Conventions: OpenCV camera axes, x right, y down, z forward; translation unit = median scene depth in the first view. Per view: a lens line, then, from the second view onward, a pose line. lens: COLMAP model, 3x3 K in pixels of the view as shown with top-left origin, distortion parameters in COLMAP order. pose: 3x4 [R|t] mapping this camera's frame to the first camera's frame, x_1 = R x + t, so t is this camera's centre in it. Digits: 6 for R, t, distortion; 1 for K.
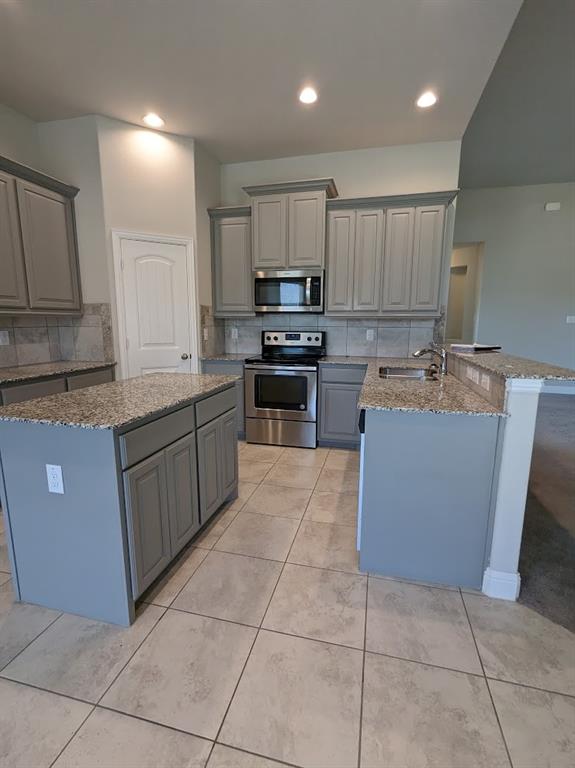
lens RADIAL K [[364.1, 0, 287.5], [0, 364.1, 384.0], [0, 0, 1]] dist [0.000553, 0.000286]
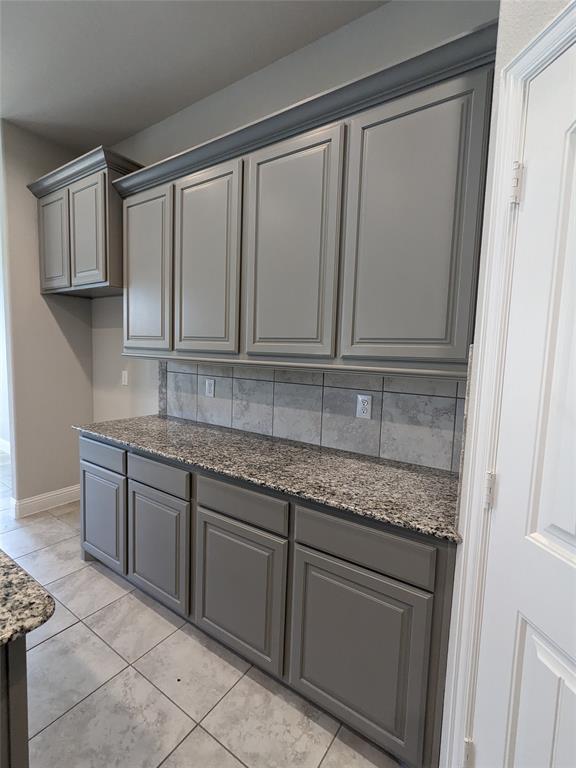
lens RADIAL K [[364.1, 0, 288.0], [0, 364.1, 384.0], [0, 0, 1]] dist [0.000553, 0.000286]
pose [[-0.345935, 0.064331, -0.936051, -0.144230], [-0.198078, 0.970154, 0.139878, -0.186522], [0.917112, 0.233800, -0.322868, 0.899297]]
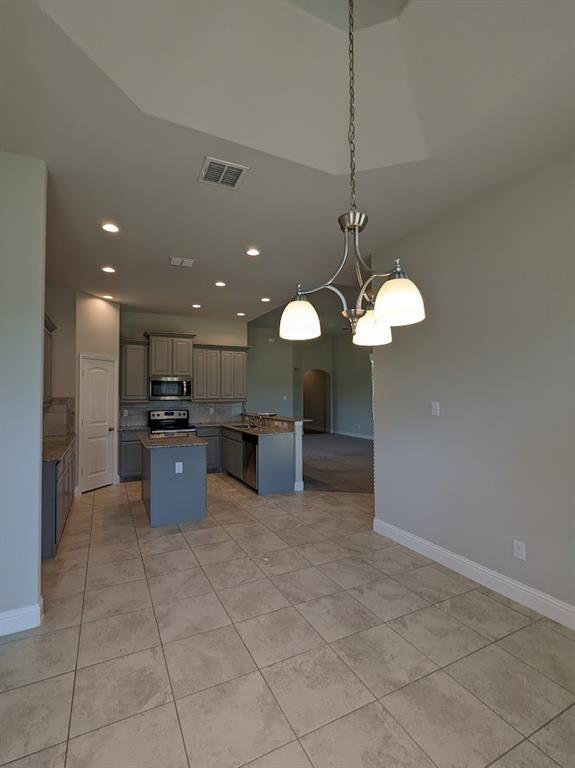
lens RADIAL K [[364.1, 0, 287.5], [0, 364.1, 384.0], [0, 0, 1]] dist [0.000553, 0.000286]
pose [[0.752874, 0.010072, 0.658088, -0.769370], [0.120625, 0.980835, -0.153011, 0.067571], [-0.647016, 0.194580, 0.737230, -0.705370]]
